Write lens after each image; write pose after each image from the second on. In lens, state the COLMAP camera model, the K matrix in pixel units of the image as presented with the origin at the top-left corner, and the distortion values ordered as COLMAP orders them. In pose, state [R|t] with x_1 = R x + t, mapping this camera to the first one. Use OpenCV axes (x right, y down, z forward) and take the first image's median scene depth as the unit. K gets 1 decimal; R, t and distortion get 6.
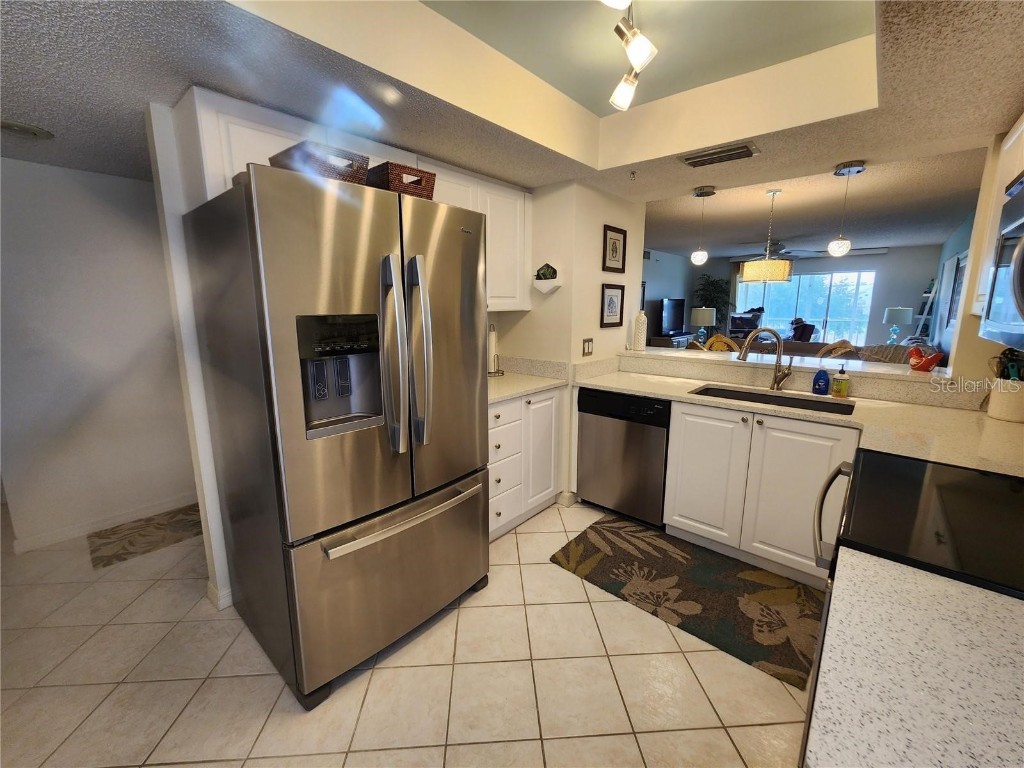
lens RADIAL K [[418.5, 0, 515.4], [0, 418.5, 379.6], [0, 0, 1]] dist [-0.003101, -0.000458]
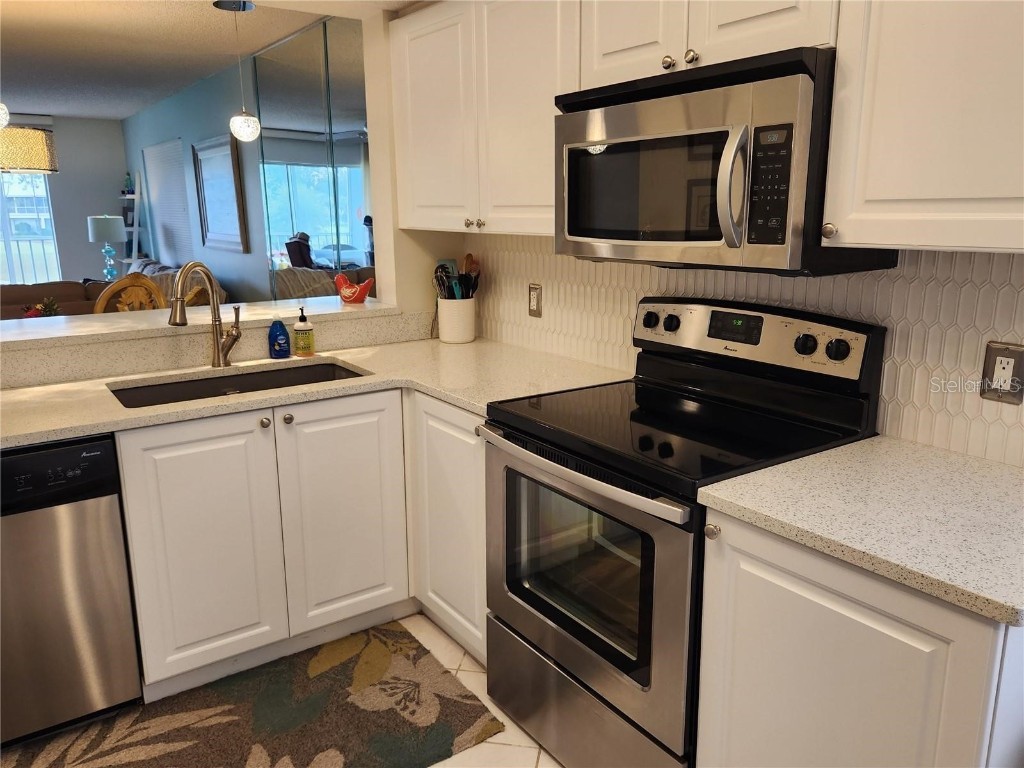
lens RADIAL K [[761.3, 0, 521.9], [0, 761.3, 381.0], [0, 0, 1]] dist [0.075257, -0.077237]
pose [[0.231515, -0.219671, 0.947705, -0.332051], [0.181512, 0.966819, 0.179760, -0.079024], [-0.955748, 0.130403, 0.263706, 0.342150]]
